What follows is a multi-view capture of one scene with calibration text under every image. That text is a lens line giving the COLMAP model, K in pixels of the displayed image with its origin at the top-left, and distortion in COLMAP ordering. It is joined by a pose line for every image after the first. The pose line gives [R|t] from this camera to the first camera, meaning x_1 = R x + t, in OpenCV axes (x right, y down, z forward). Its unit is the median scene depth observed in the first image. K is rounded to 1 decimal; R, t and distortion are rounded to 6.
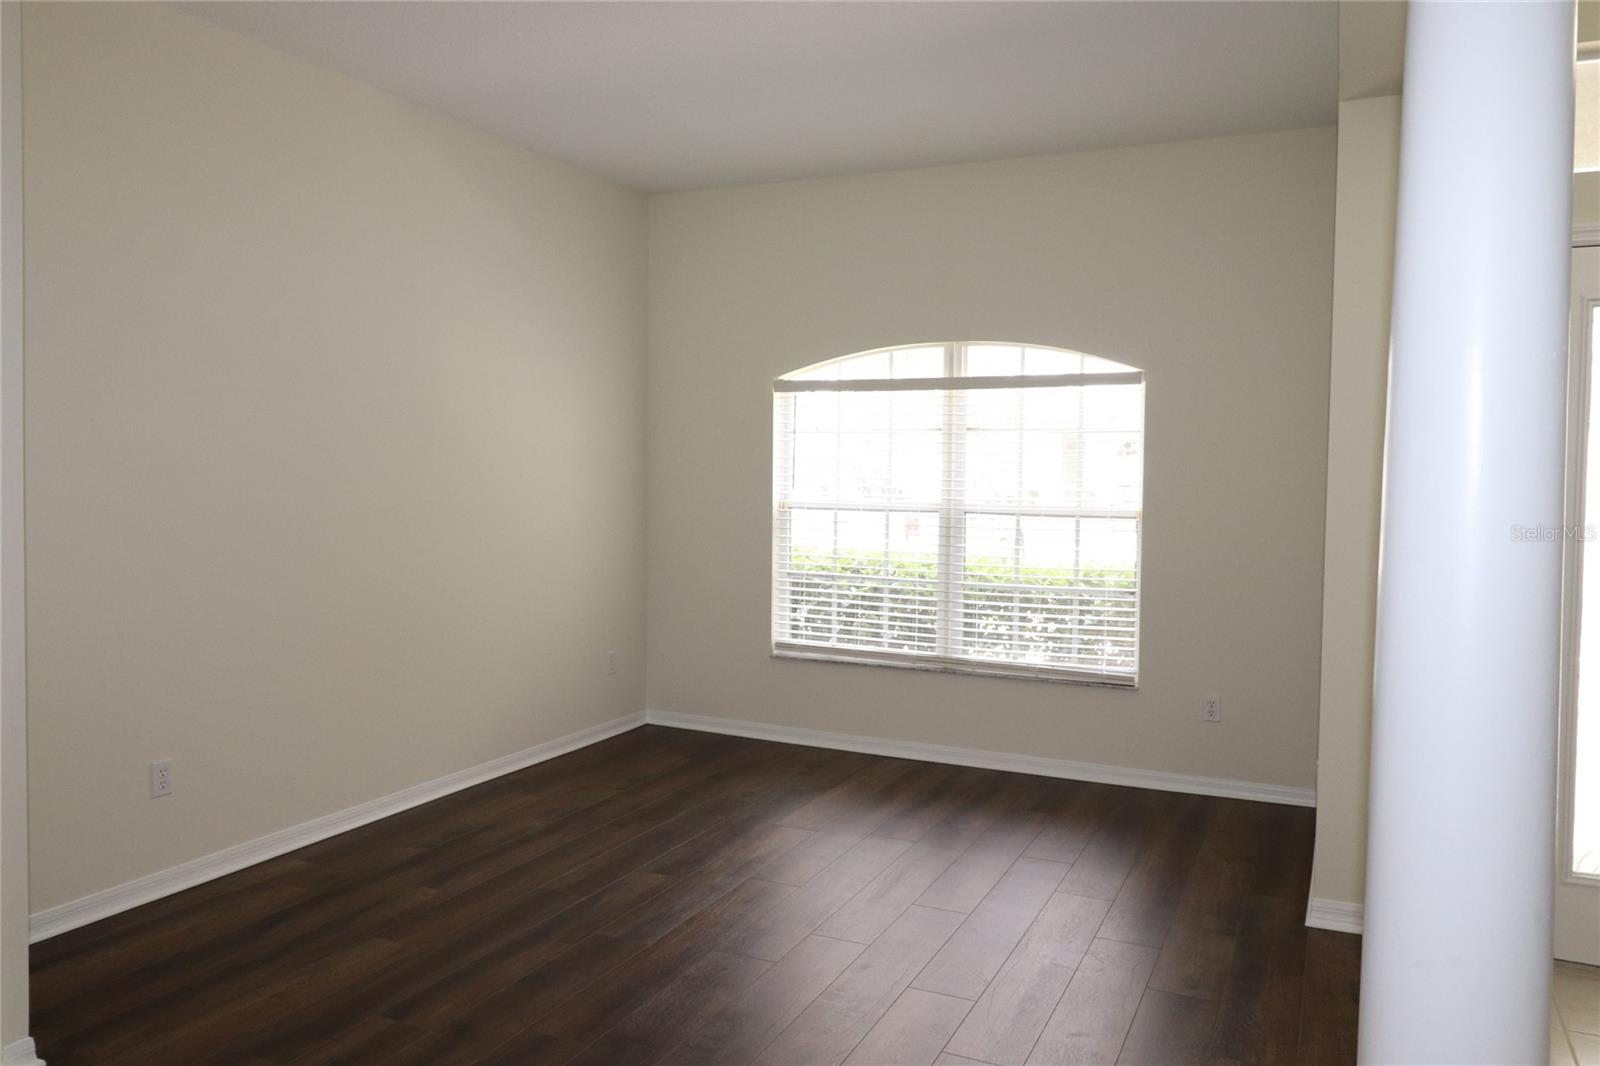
lens RADIAL K [[1169.0, 0, 803.9], [0, 1169.0, 517.1], [0, 0, 1]] dist [0.007454, 0.001249]
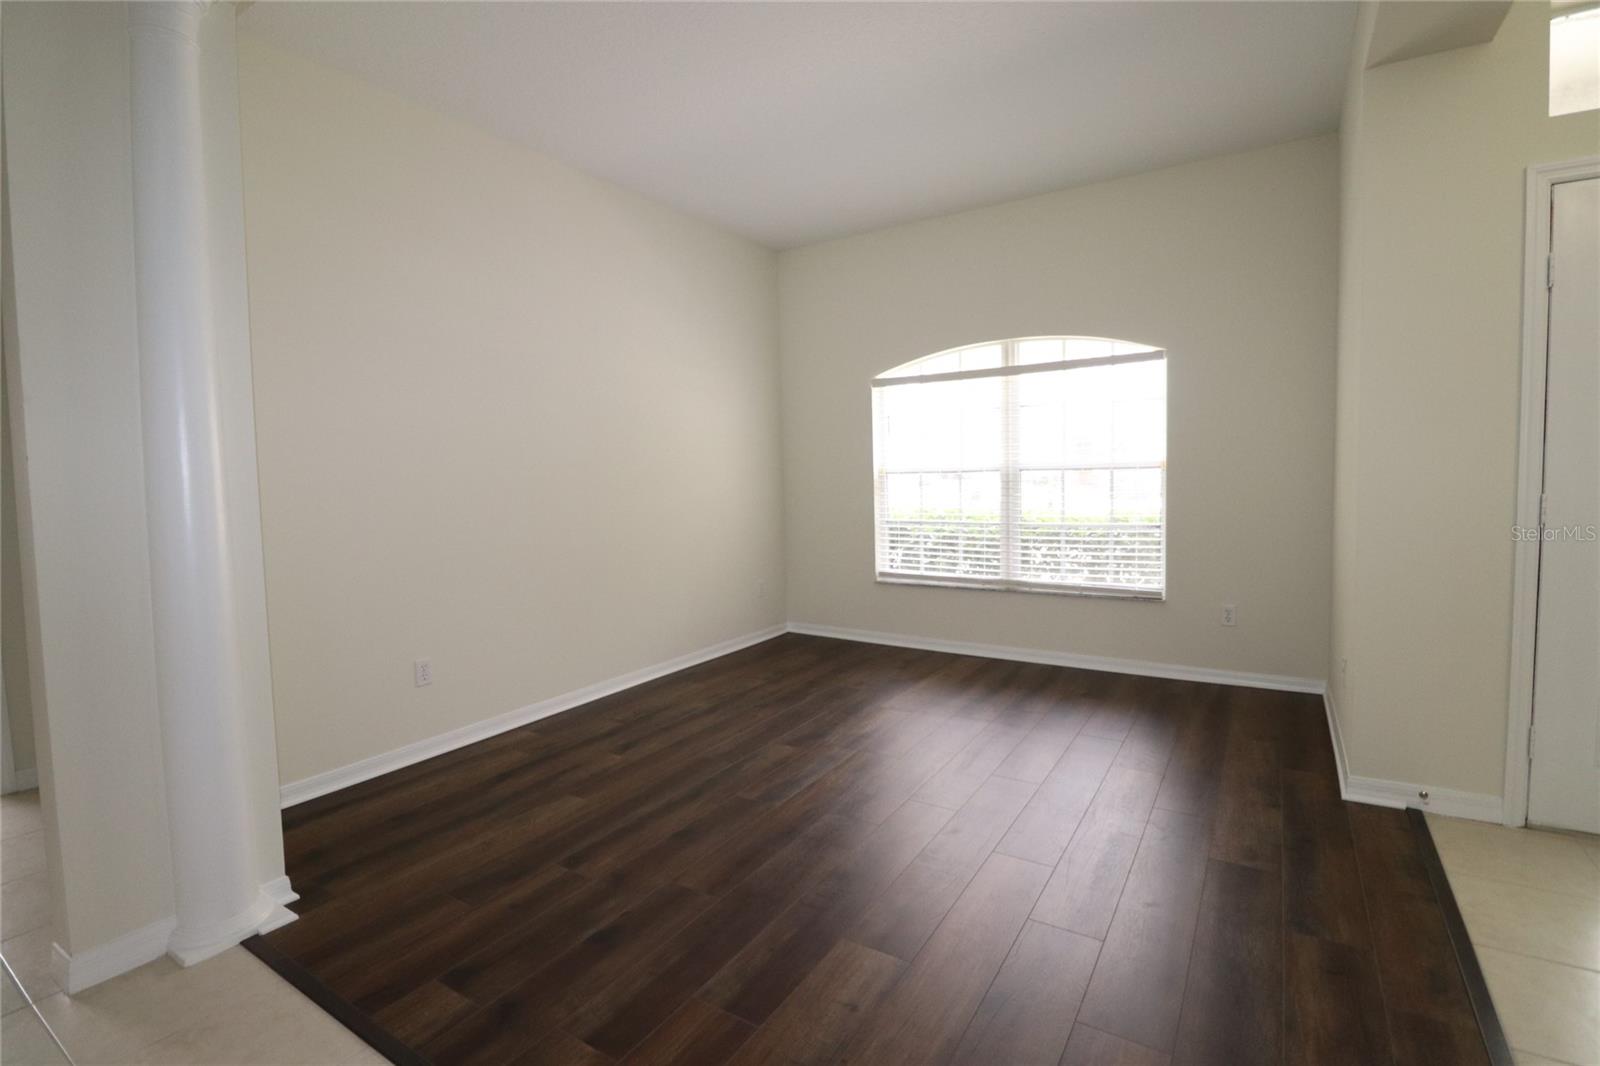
lens RADIAL K [[748.3, 0, 793.1], [0, 748.3, 520.0], [0, 0, 1]] dist [0.004257, -0.014441]
pose [[0.989148, -0.028914, -0.144050, 0.006117], [0.032337, 0.999246, 0.021482, 0.034453], [0.143321, -0.025907, 0.989337, 0.171408]]
